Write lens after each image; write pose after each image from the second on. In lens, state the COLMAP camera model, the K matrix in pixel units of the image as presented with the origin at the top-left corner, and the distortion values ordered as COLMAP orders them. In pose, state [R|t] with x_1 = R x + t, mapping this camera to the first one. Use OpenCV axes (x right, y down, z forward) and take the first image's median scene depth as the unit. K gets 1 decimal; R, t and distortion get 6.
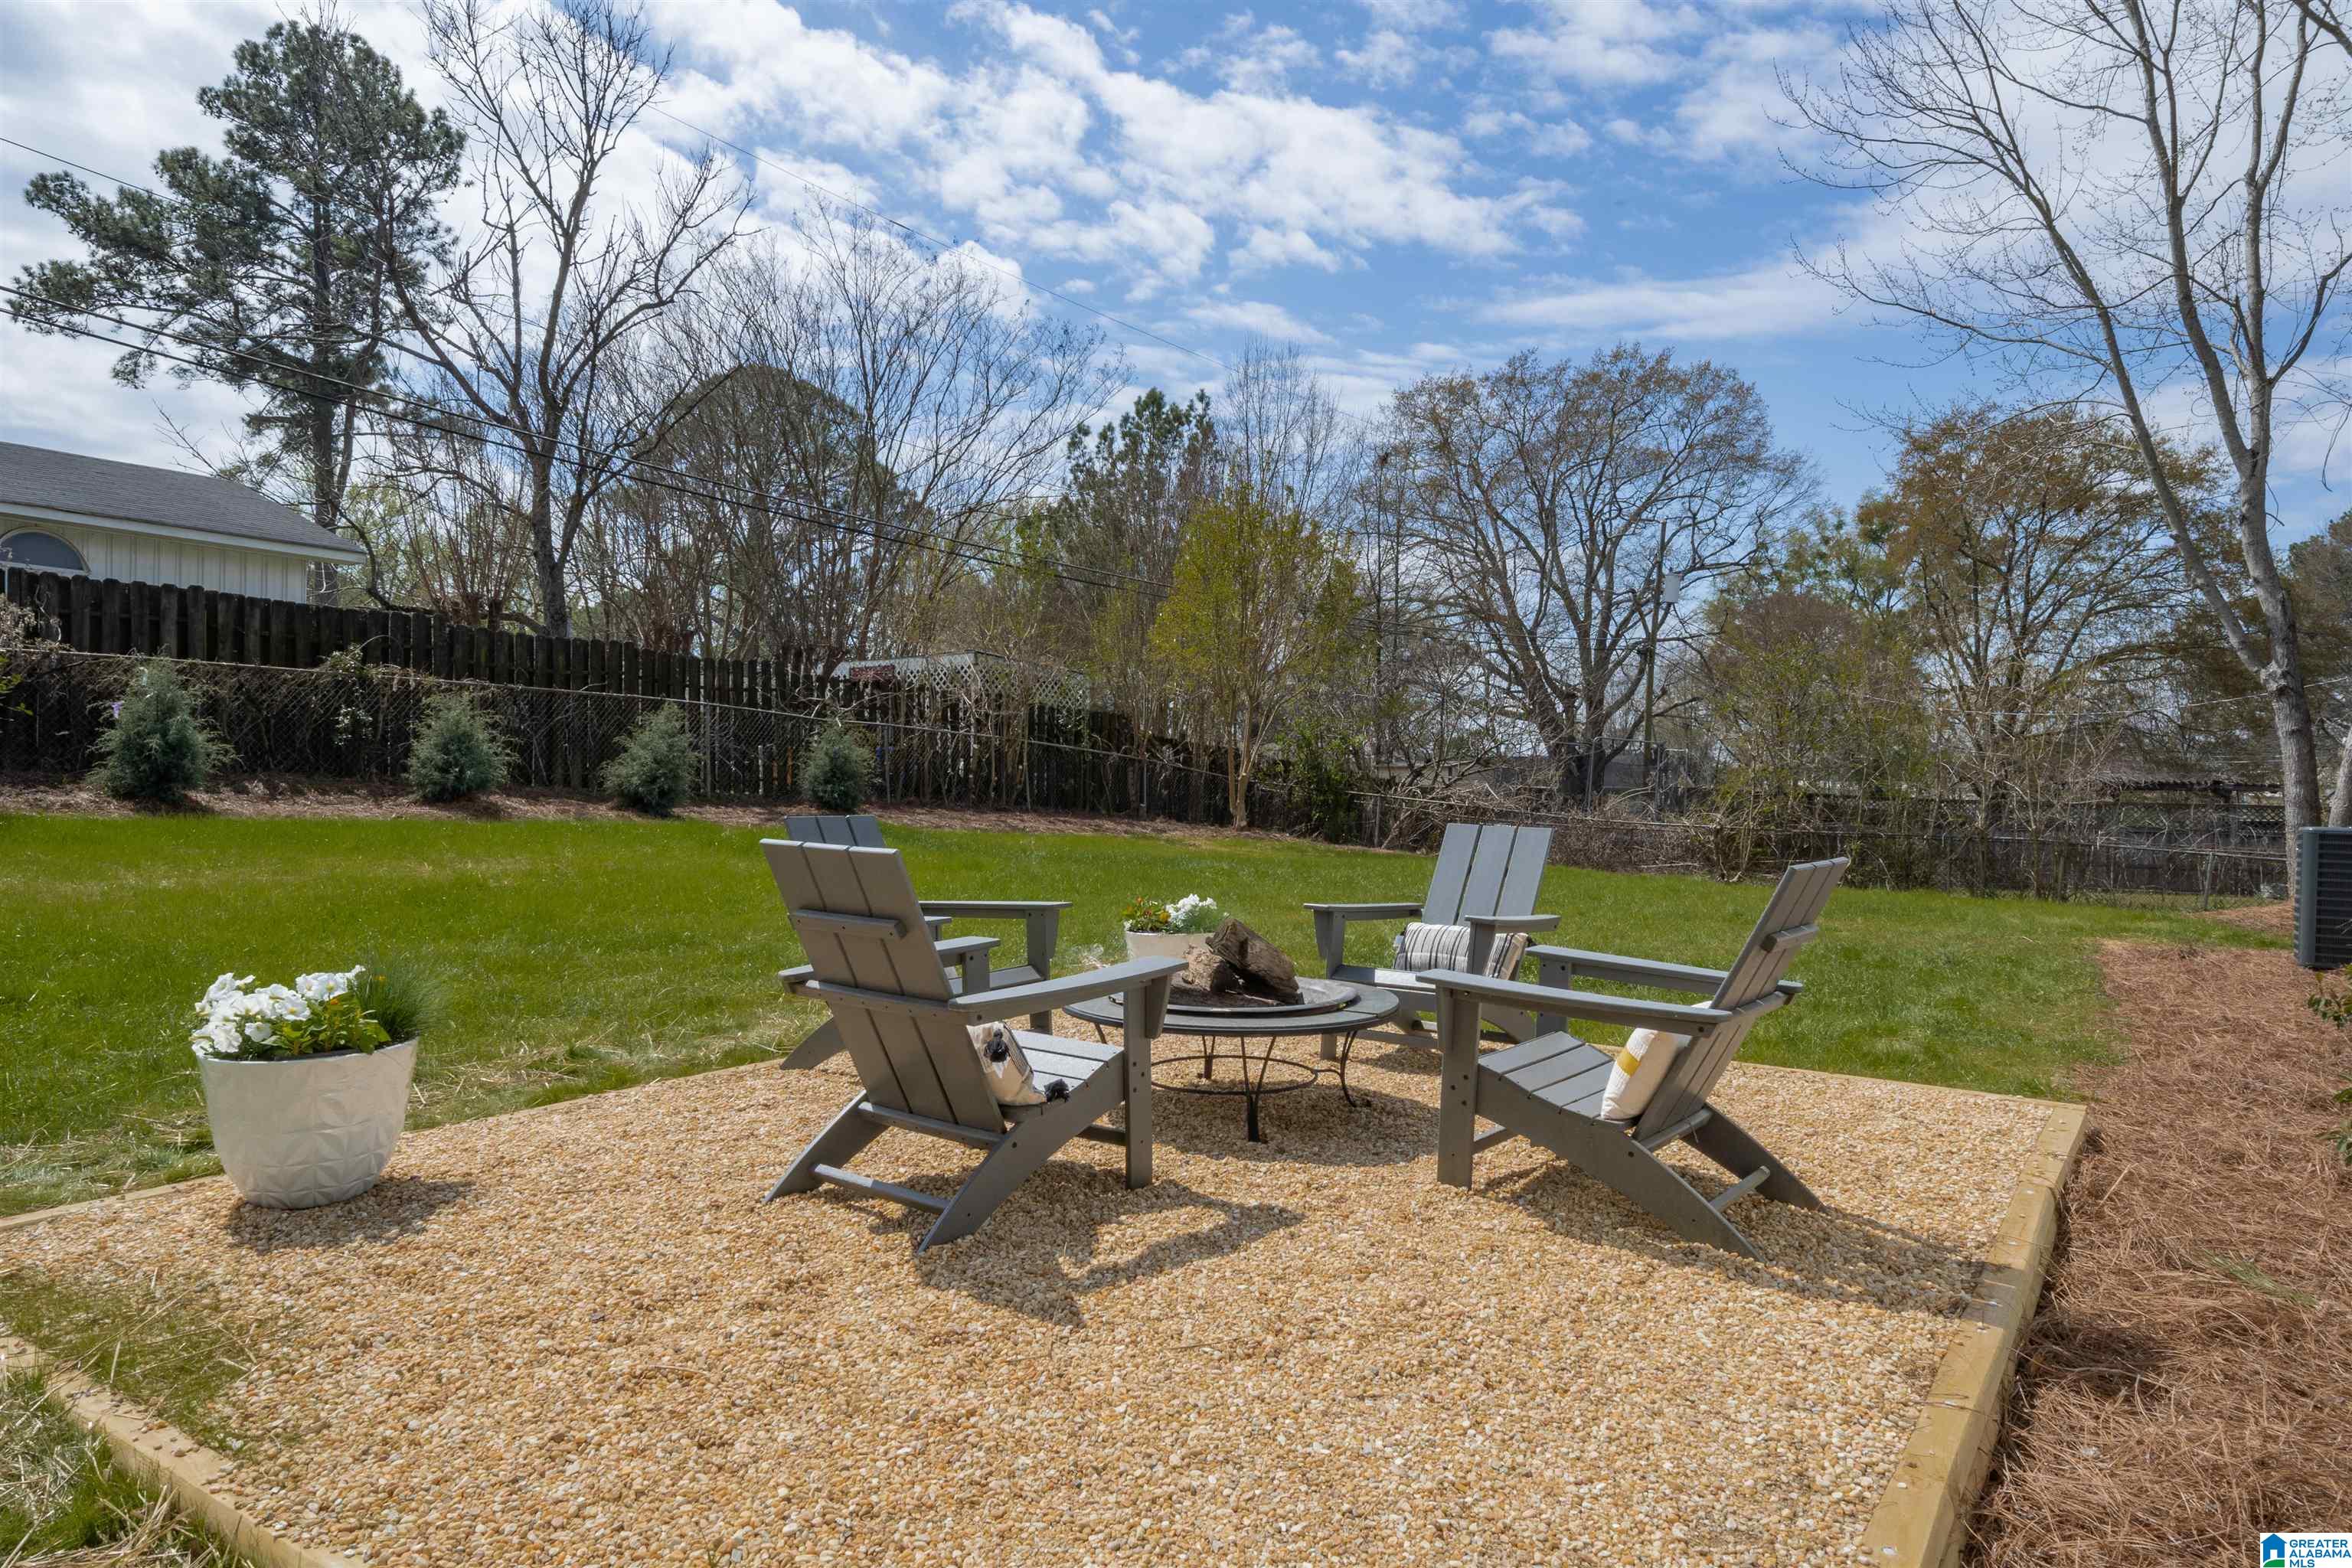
lens RADIAL K [[1497.9, 0, 1179.4], [0, 1497.9, 815.6], [0, 0, 1]] dist [0.020633, 0.002001]
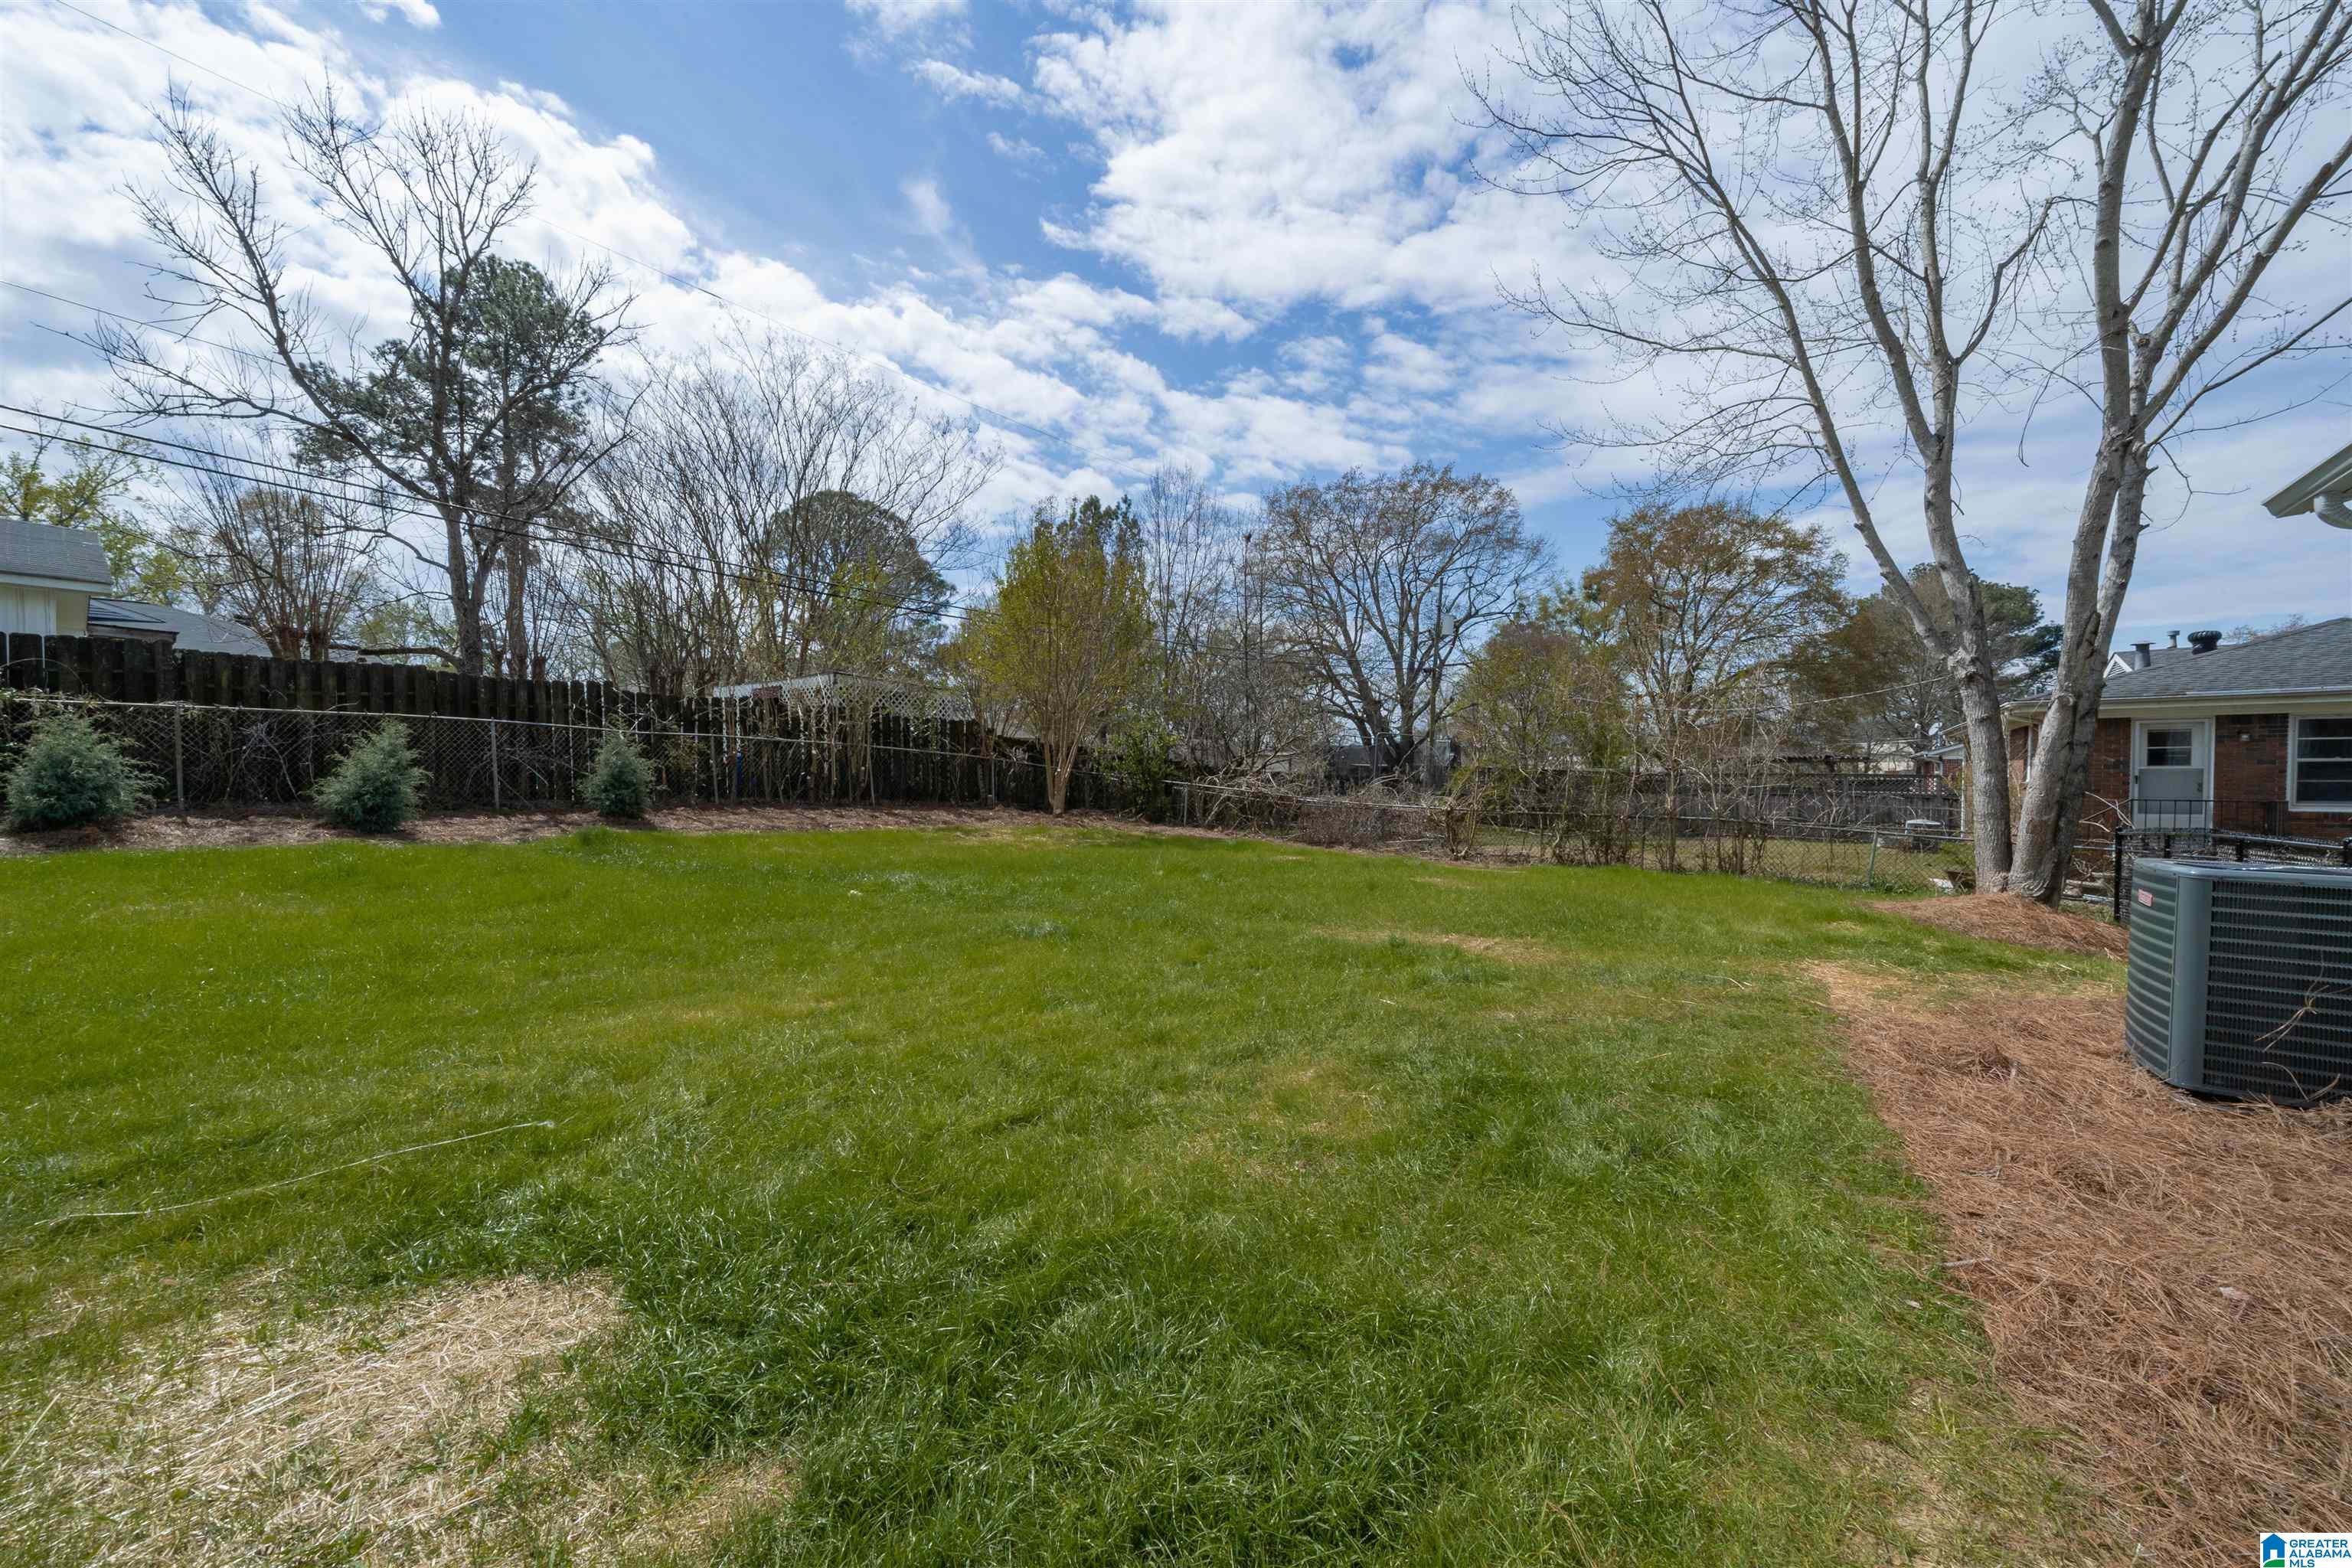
lens RADIAL K [[909.0, 0, 1176.6], [0, 909.0, 817.1], [0, 0, 1]] dist [-0.019400, -0.000132]
pose [[0.999804, -0.019084, -0.005318, 0.062214], [0.019268, 0.999130, 0.036994, -0.006806], [0.004607, -0.037089, 0.999301, 0.120585]]
